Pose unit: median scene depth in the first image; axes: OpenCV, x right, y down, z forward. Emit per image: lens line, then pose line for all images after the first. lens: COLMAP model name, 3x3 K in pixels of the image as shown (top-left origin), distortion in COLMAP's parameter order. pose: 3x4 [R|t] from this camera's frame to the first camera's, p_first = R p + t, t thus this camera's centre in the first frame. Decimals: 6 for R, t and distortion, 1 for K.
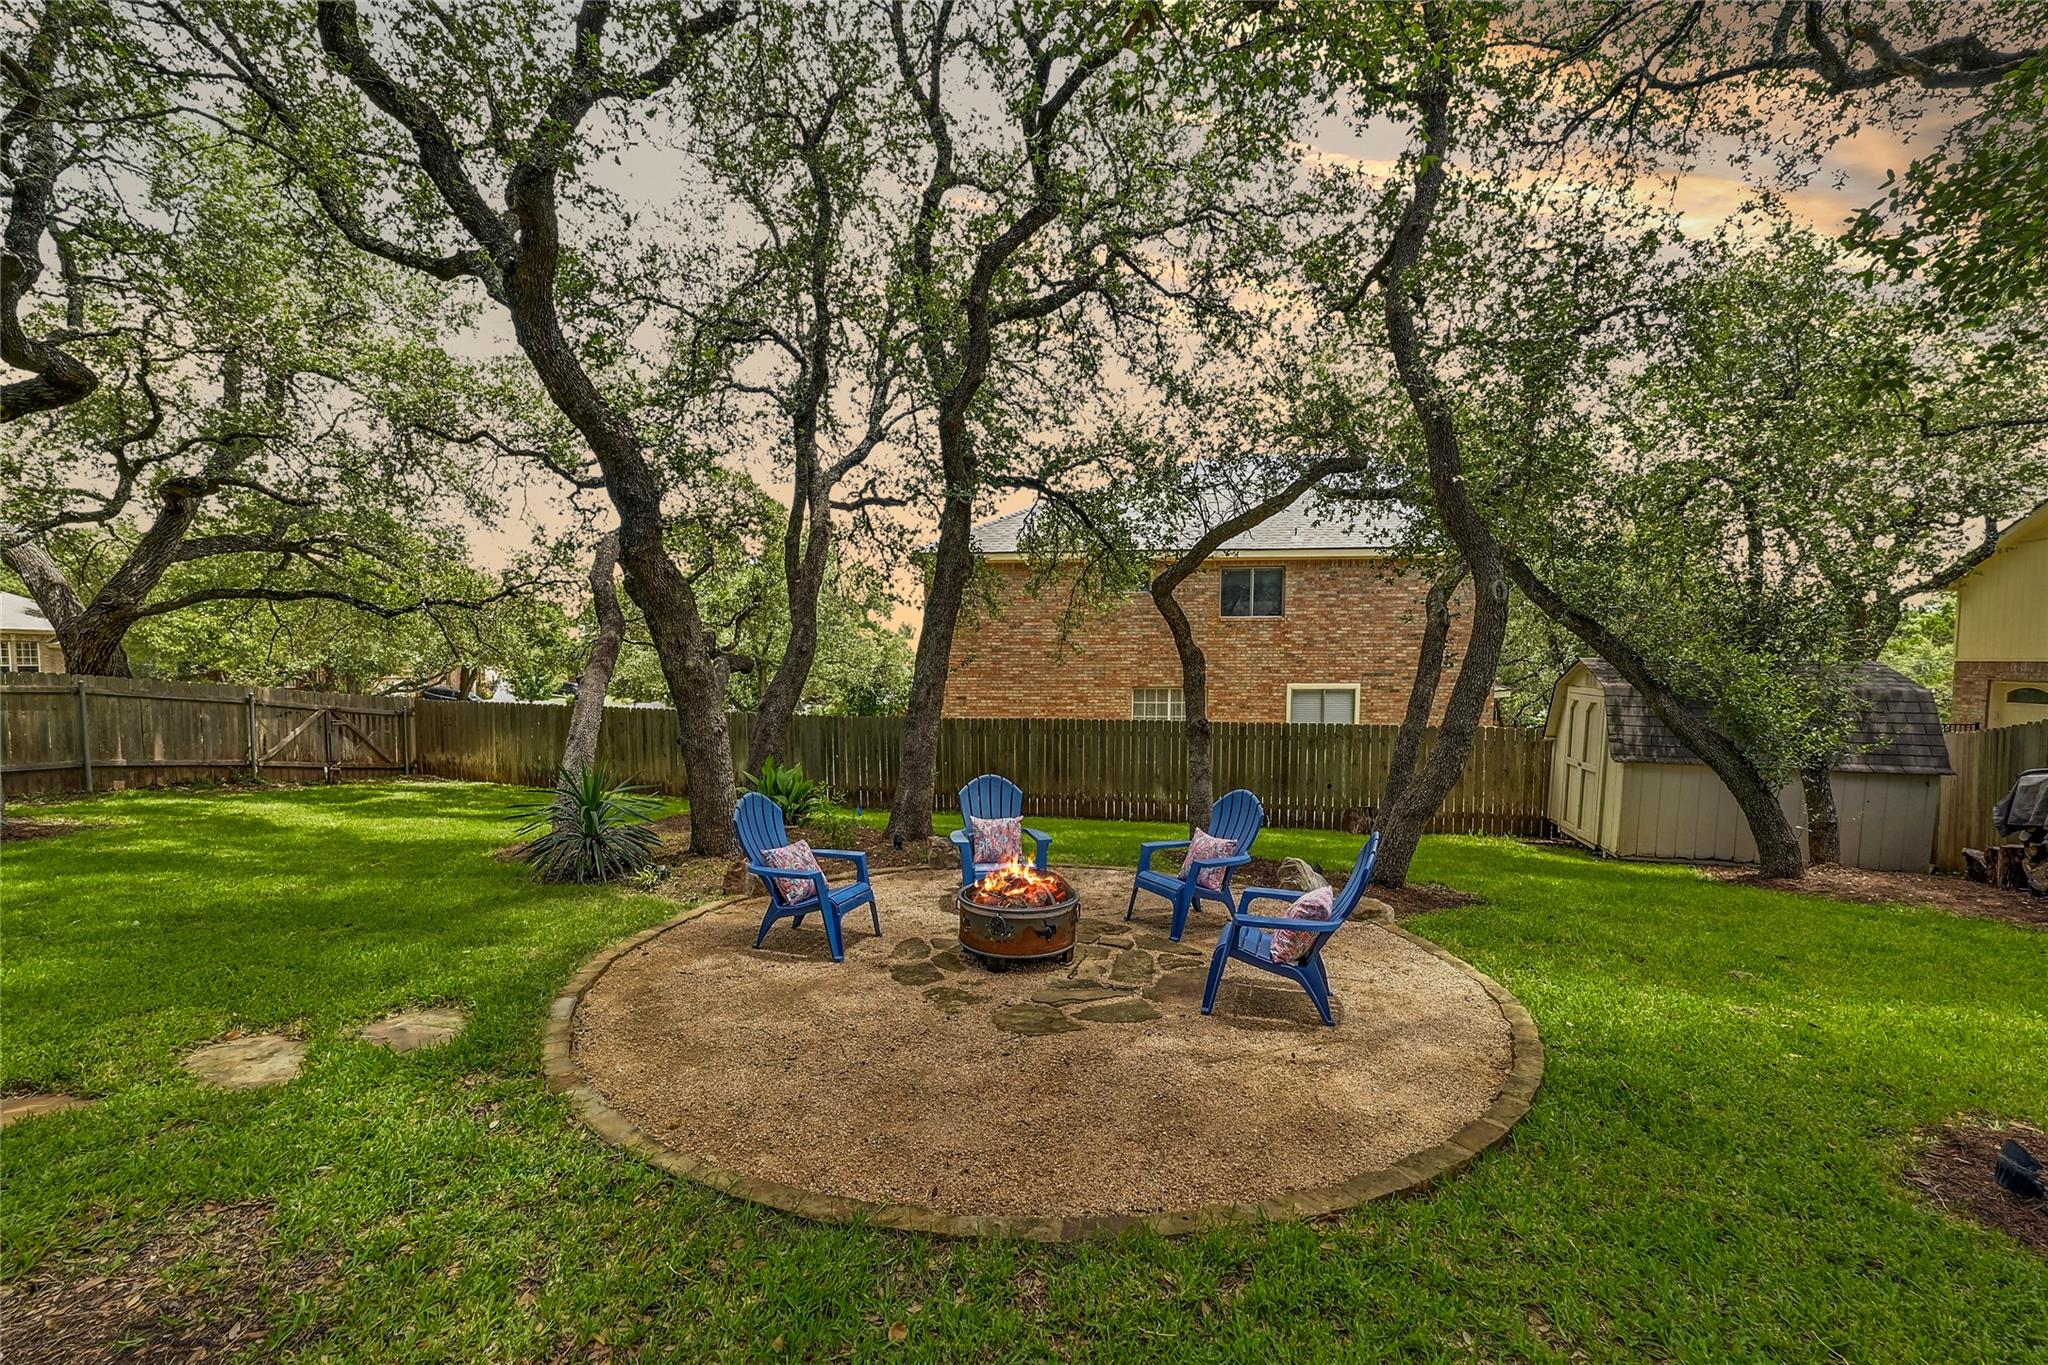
lens RADIAL K [[820.5, 0, 1000.5], [0, 820.5, 710.0], [0, 0, 1]] dist [0.000464, -0.000035]
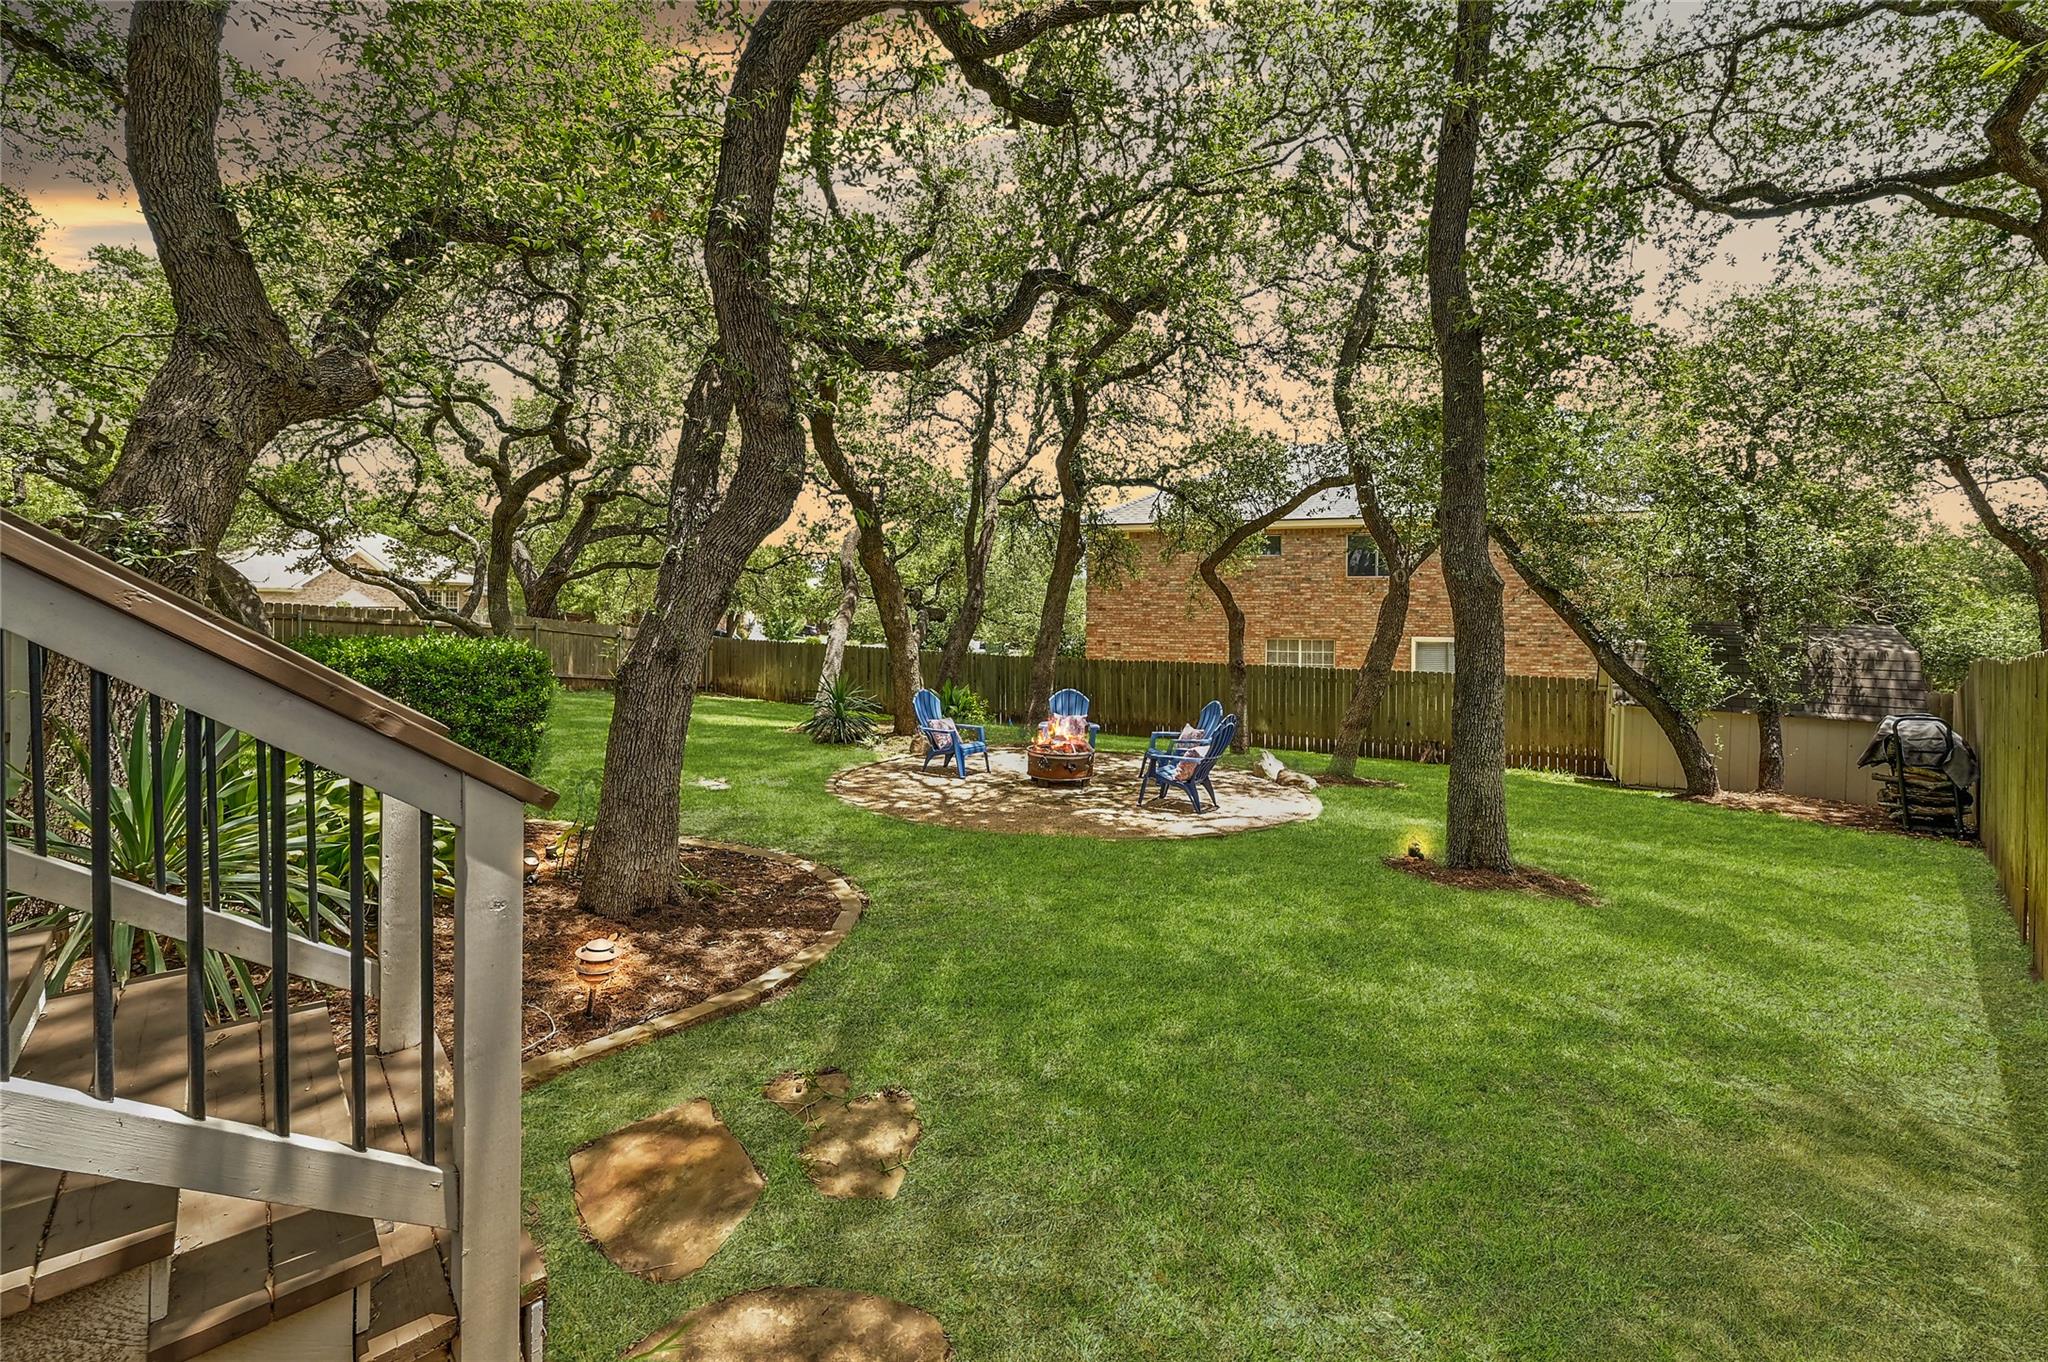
lens RADIAL K [[812.8, 0, 1018.1], [0, 812.8, 611.4], [0, 0, 1]] dist [0.000633, 0.000082]
pose [[0.973967, 0.010390, -0.226452, 0.128019], [-0.023010, 0.998321, -0.053160, 0.007167], [0.225520, 0.056987, 0.972571, -0.298546]]
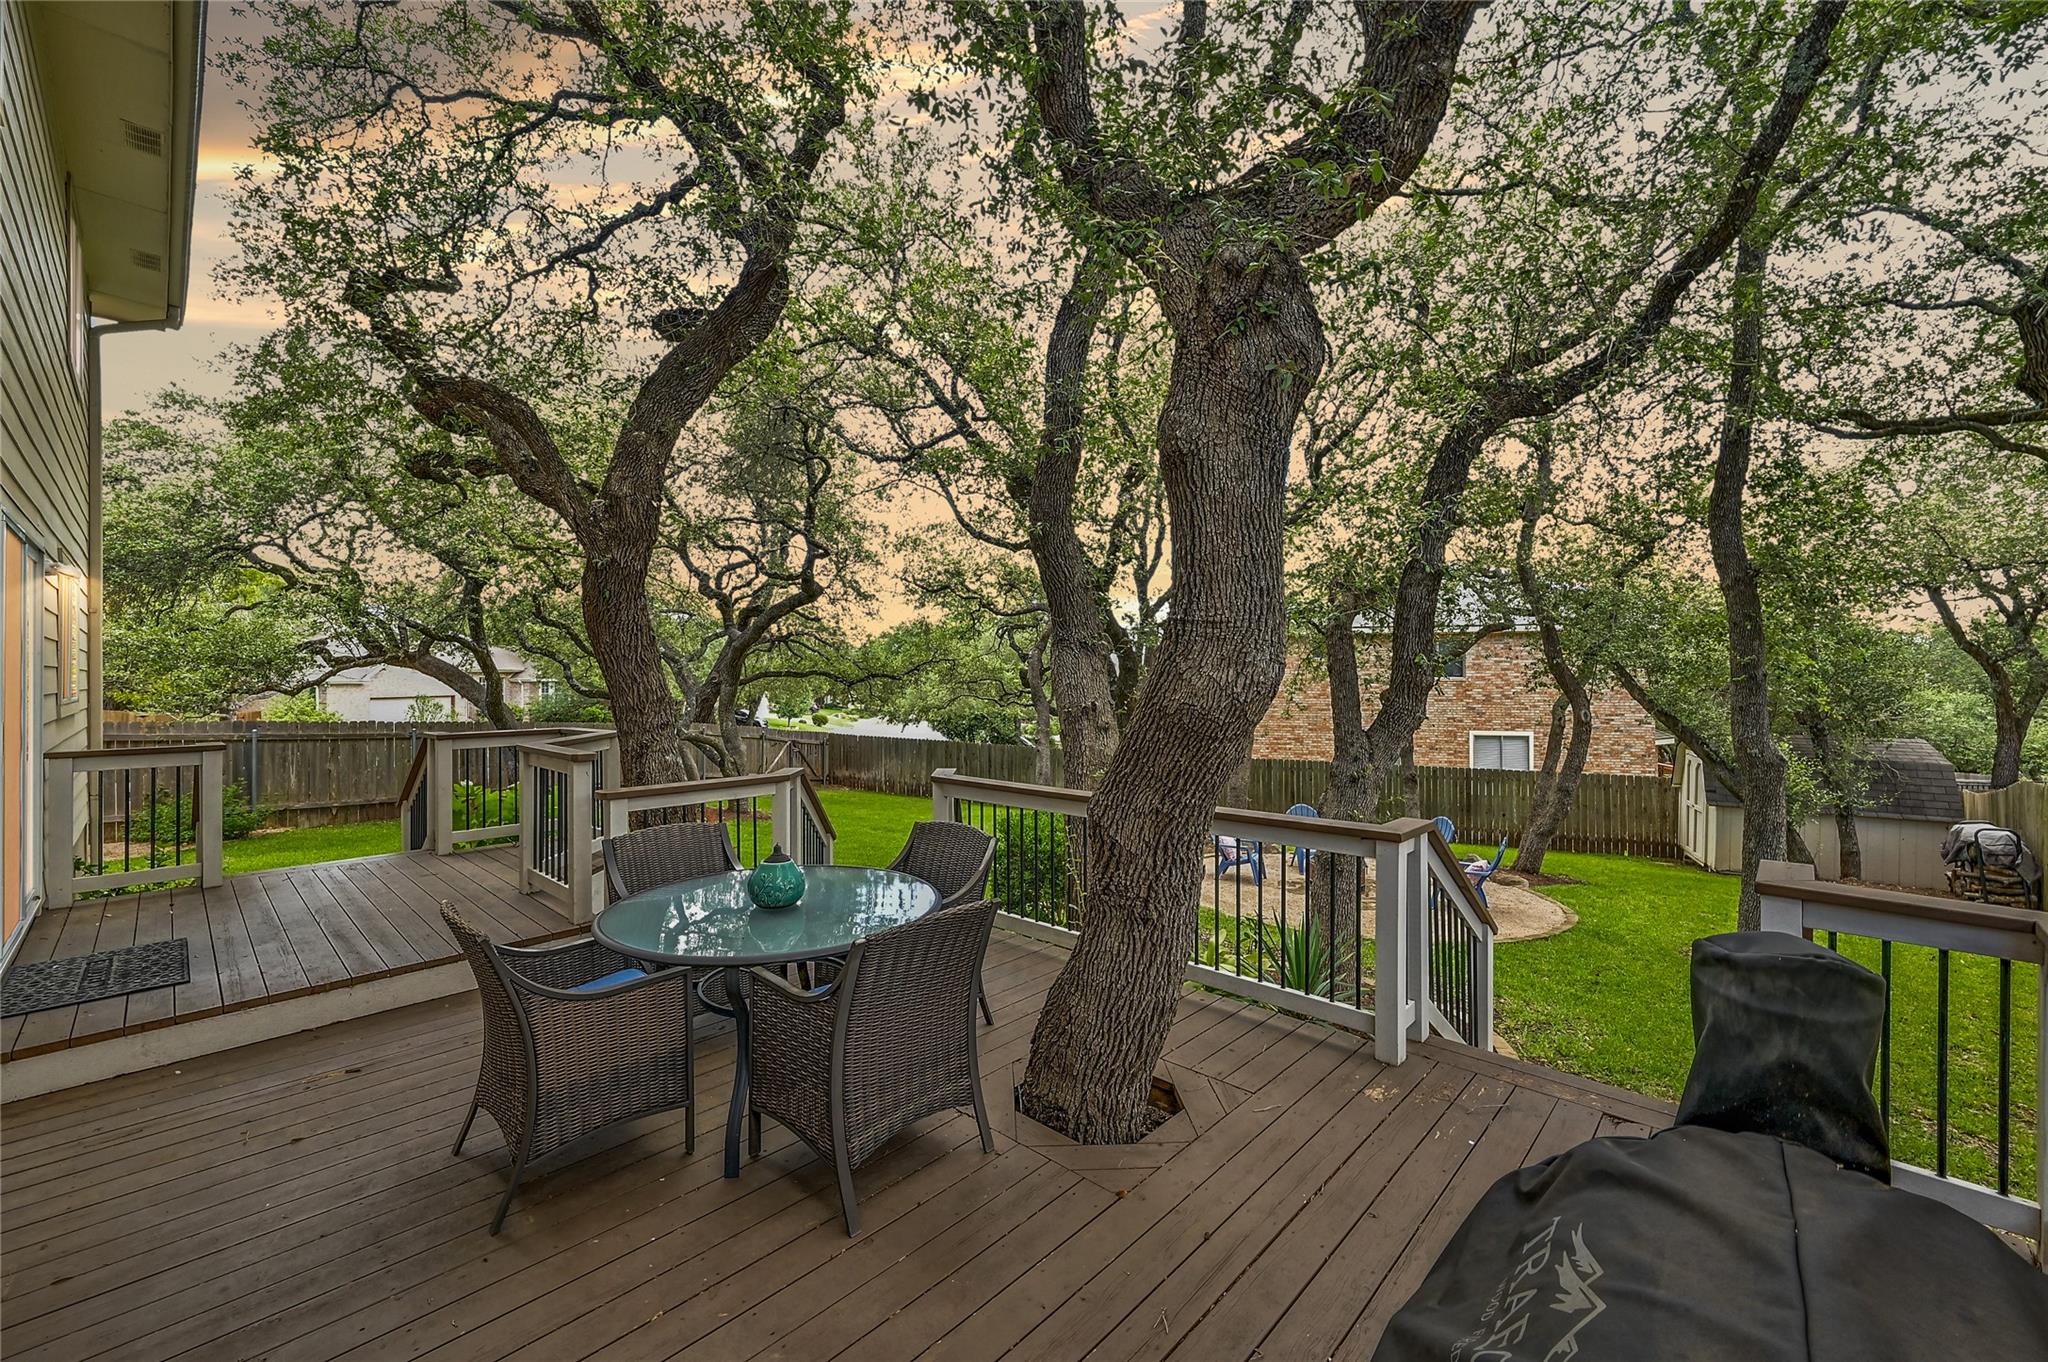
lens RADIAL K [[812.8, 0, 1028.9], [0, 812.8, 670.9], [0, 0, 1]] dist [0.000633, 0.000082]
pose [[0.986512, 0.005865, -0.163584, -0.170600], [-0.016594, 0.997793, -0.064298, -0.050831], [0.162846, 0.066146, 0.984432, -0.515708]]
